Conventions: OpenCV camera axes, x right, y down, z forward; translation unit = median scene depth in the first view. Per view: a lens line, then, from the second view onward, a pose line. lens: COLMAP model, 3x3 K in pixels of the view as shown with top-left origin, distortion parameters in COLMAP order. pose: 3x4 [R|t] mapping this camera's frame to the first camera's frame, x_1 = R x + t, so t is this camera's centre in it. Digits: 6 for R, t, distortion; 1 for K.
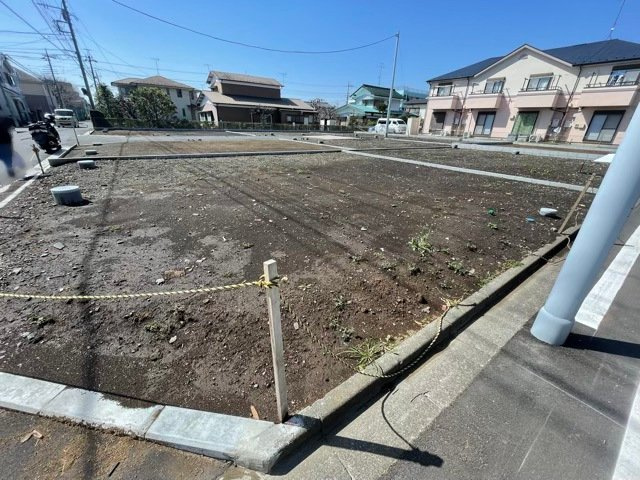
lens RADIAL K [[260.0, 0, 317.8], [0, 260.0, 240.0], [0, 0, 1]] dist [-0.004049, 0.000532]
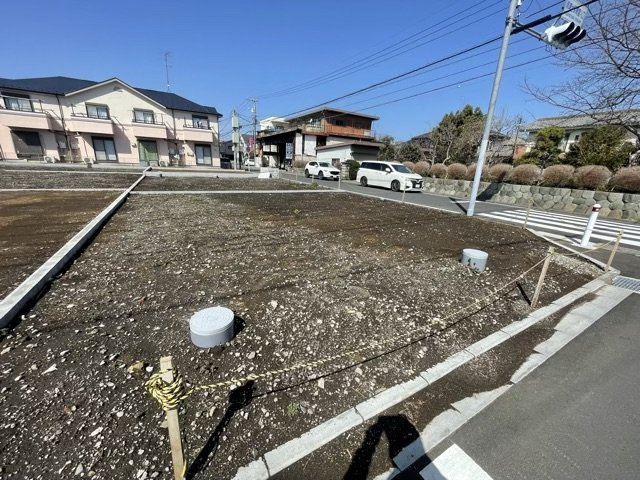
lens RADIAL K [[260.0, 0, 318.6], [0, 260.0, 241.4], [0, 0, 1]] dist [-0.004049, 0.000532]
pose [[0.093984, -0.305827, 0.947437, -1.291694], [0.372494, 0.893331, 0.251411, -0.437148], [-0.923263, 0.329287, 0.197877, 0.931906]]
